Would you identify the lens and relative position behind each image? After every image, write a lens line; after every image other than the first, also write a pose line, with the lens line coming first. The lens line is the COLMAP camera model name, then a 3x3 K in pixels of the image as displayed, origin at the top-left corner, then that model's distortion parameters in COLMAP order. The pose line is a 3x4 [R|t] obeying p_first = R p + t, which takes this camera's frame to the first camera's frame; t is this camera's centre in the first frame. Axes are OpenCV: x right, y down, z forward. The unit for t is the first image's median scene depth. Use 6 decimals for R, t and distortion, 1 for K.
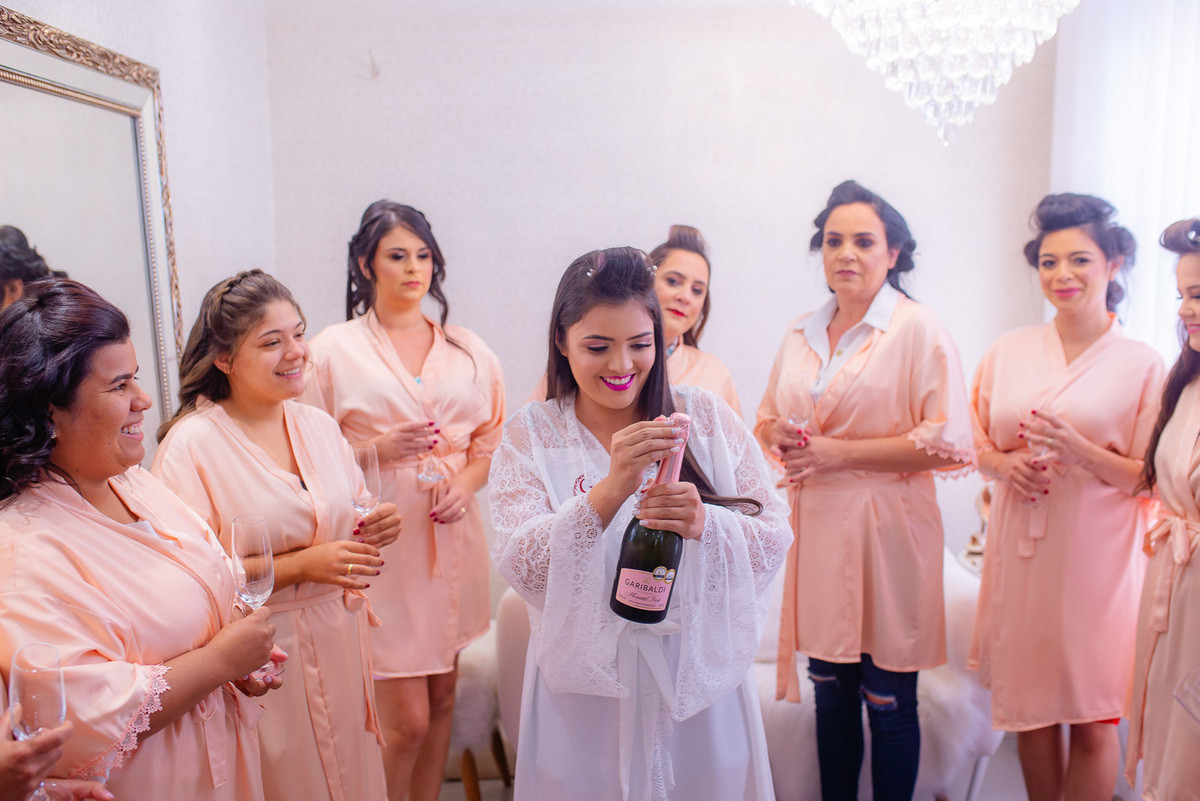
lens RADIAL K [[1166.8, 0, 602.7], [0, 1166.8, 381.0], [0, 0, 1]] dist [-0.006229, 0.000000]
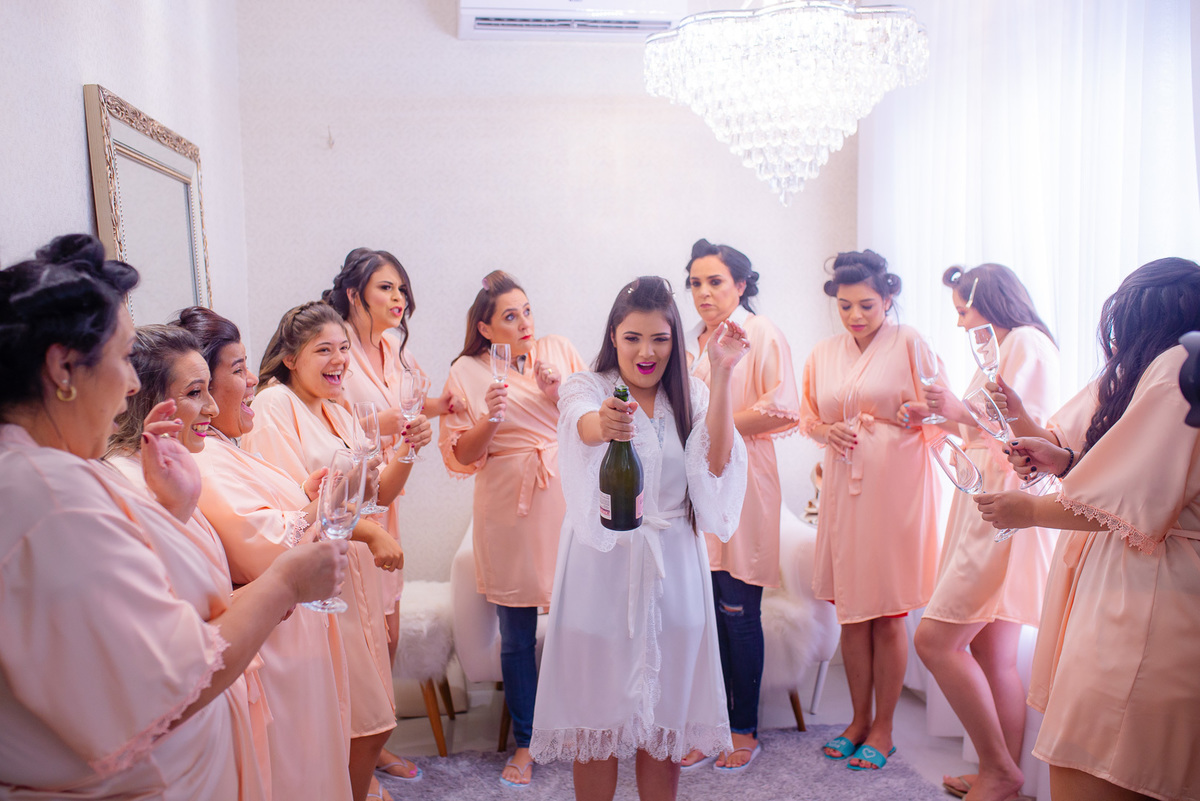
lens RADIAL K [[1166.8, 0, 599.9], [0, 1166.8, 382.3], [0, 0, 1]] dist [-0.006229, 0.000000]
pose [[0.990008, -0.018978, 0.139731, -0.135068], [0.024194, 0.999069, -0.035725, 0.058227], [-0.138922, 0.038748, 0.989545, -0.375297]]
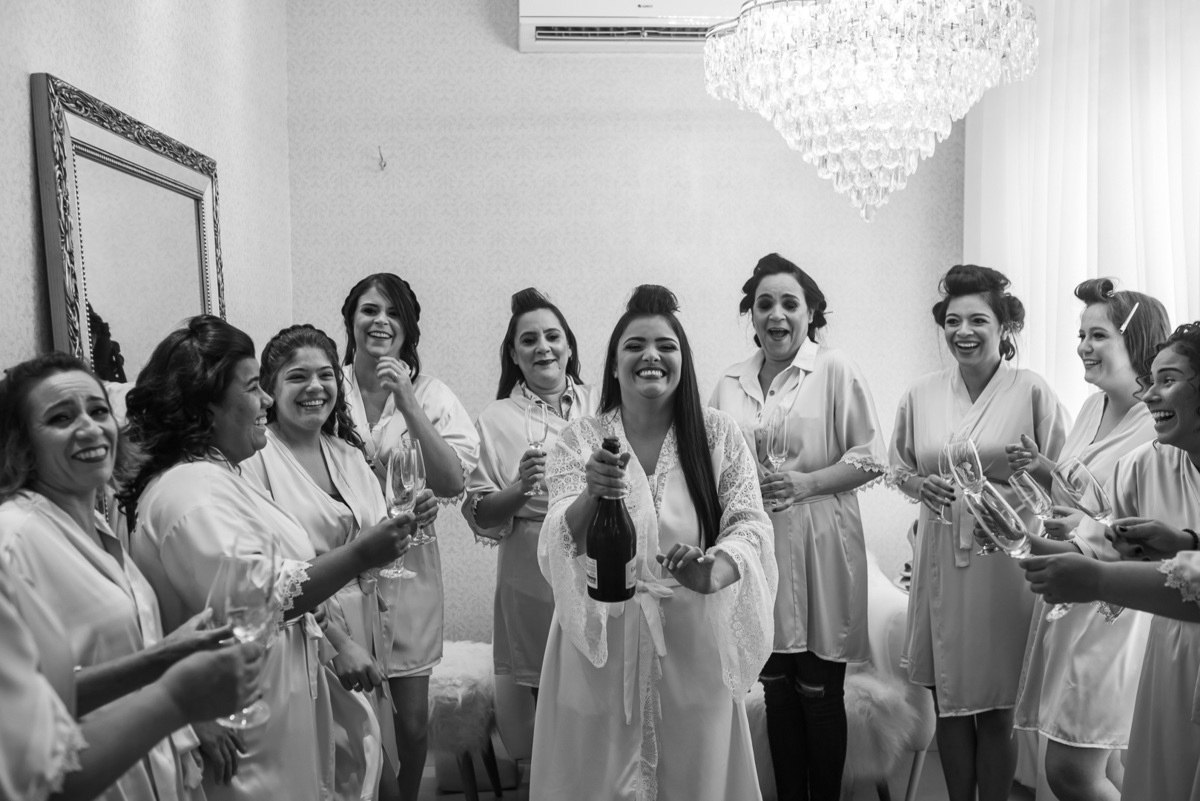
lens RADIAL K [[1166.8, 0, 601.9], [0, 1166.8, 386.1], [0, 0, 1]] dist [-0.006229, 0.000000]
pose [[0.999335, -0.004213, 0.036232, -0.031973], [0.006932, 0.997141, -0.075248, 0.061172], [-0.035811, 0.075449, 0.996506, -0.207182]]
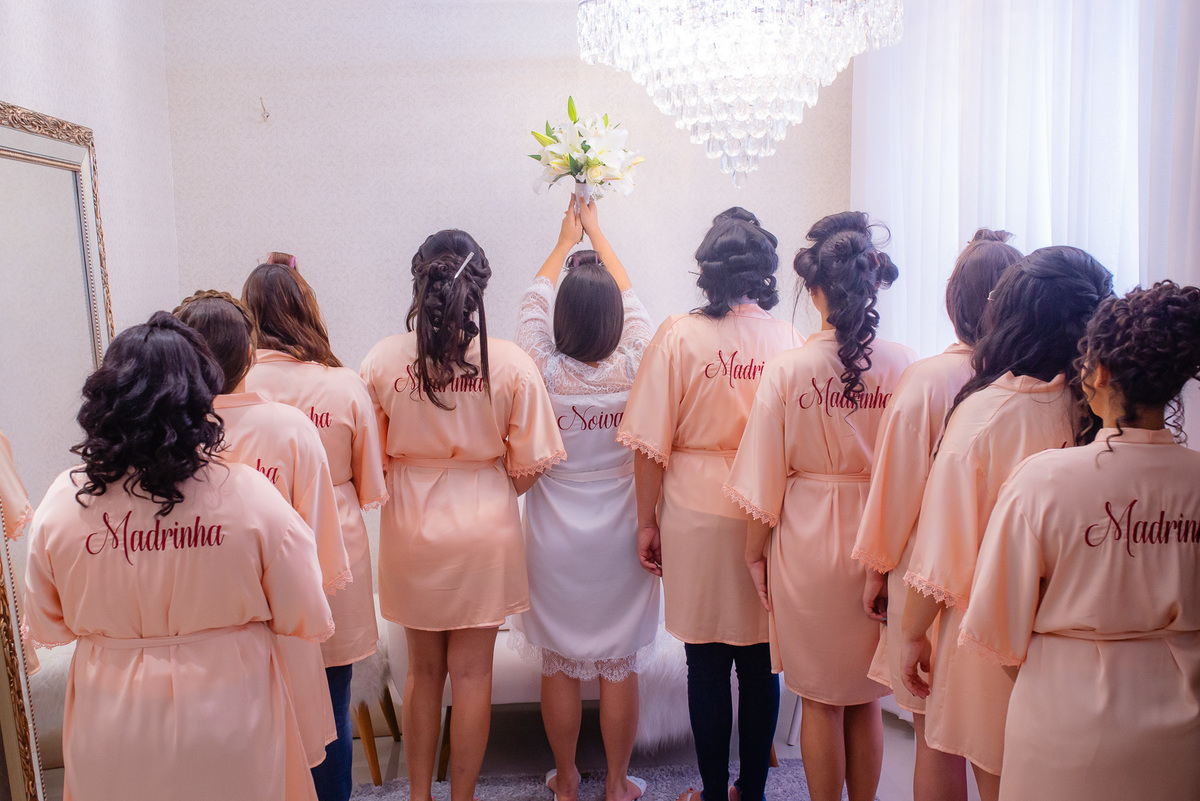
lens RADIAL K [[1240.4, 0, 565.3], [0, 1240.4, 386.1], [0, 0, 1]] dist [-0.001382, 0.000000]
pose [[0.997428, -0.022474, 0.068055, 0.011264], [0.022716, 0.999738, -0.002791, 0.011048], [-0.067975, 0.004330, 0.997678, -0.327748]]
